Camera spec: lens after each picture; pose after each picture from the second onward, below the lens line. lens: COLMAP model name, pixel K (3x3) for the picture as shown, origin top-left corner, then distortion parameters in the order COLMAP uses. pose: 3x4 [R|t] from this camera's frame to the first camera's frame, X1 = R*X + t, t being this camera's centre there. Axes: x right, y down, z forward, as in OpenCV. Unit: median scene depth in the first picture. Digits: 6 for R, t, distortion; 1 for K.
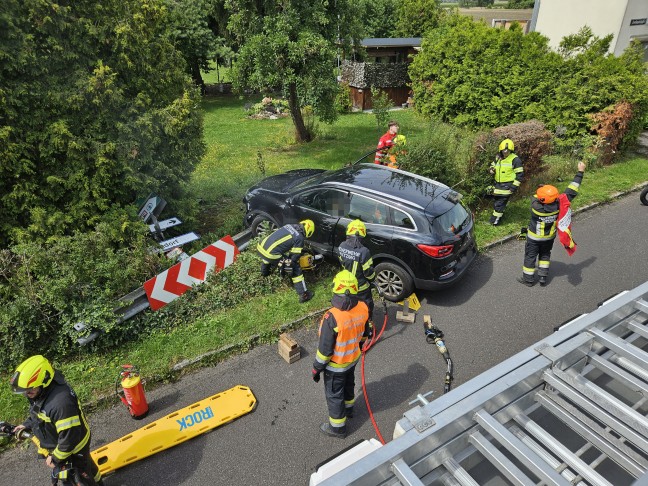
lens RADIAL K [[427.3, 0, 318.5], [0, 427.3, 236.9], [0, 0, 1]] dist [0.073330, -0.056109]
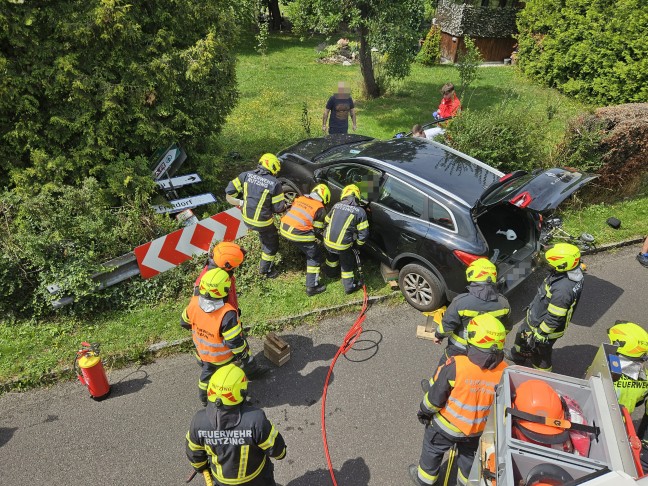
lens RADIAL K [[461.8, 0, 323.9], [0, 461.8, 228.8], [0, 0, 1]] dist [0.074056, -0.055348]
pose [[0.978262, 0.141747, -0.151366, 0.094263], [-0.129348, 0.987607, 0.088887, -0.053804], [0.162090, -0.067375, 0.984473, 0.083633]]
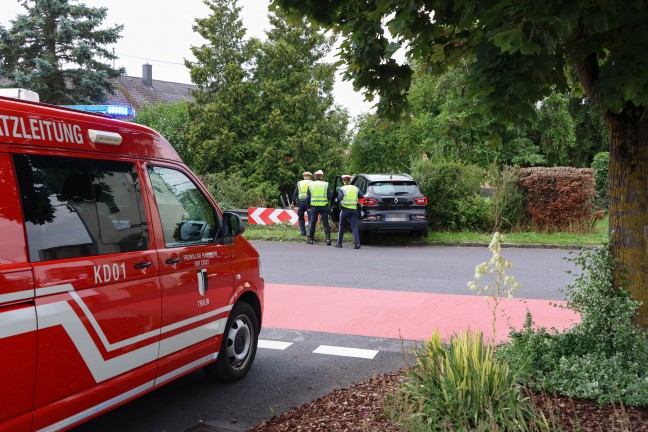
lens RADIAL K [[817.3, 0, 324.0], [0, 817.3, 216.0], [0, 0, 1]] dist [-0.013559, -0.010959]
pose [[0.647677, 0.055235, -0.759910, 2.005597], [-0.366839, 0.896763, -0.247477, 0.715467], [0.667790, 0.439050, 0.601075, -0.742939]]
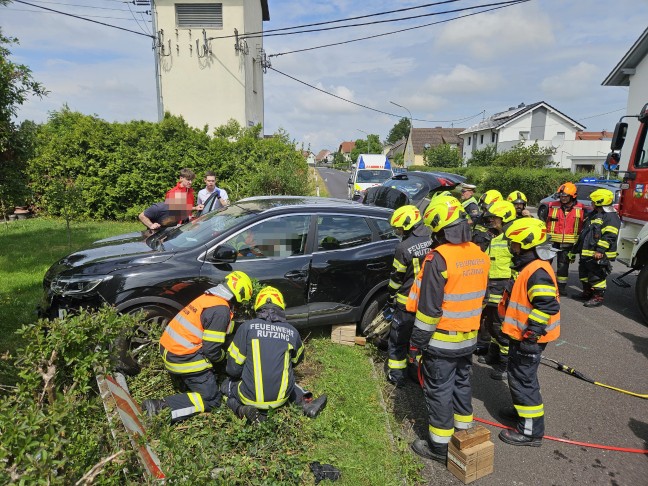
lens RADIAL K [[427.3, 0, 318.5], [0, 427.3, 236.9], [0, 0, 1]] dist [0.073330, -0.056109]
pose [[0.526000, -0.126442, 0.841033, -0.409520], [0.382376, 0.918463, -0.101064, 0.004553], [-0.759679, 0.374750, 0.531460, 0.551586]]
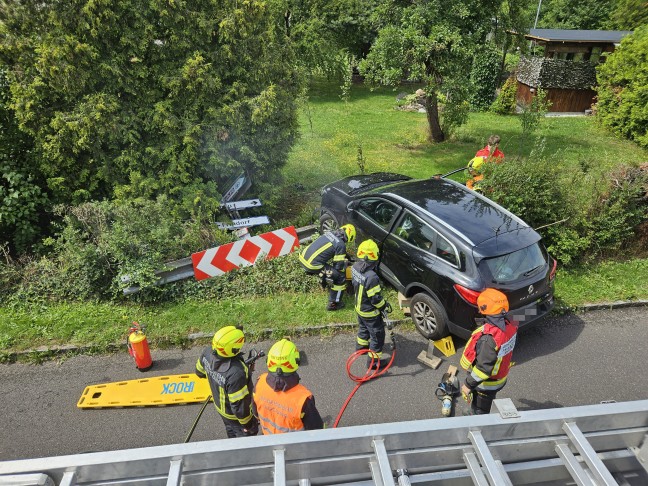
lens RADIAL K [[427.3, 0, 319.3], [0, 427.3, 231.0], [0, 0, 1]] dist [0.079317, -0.062511]
pose [[0.906041, 0.212695, -0.365856, 0.219741], [-0.204533, 0.976930, 0.061424, -0.066243], [0.370480, 0.019178, 0.928642, 0.069619]]
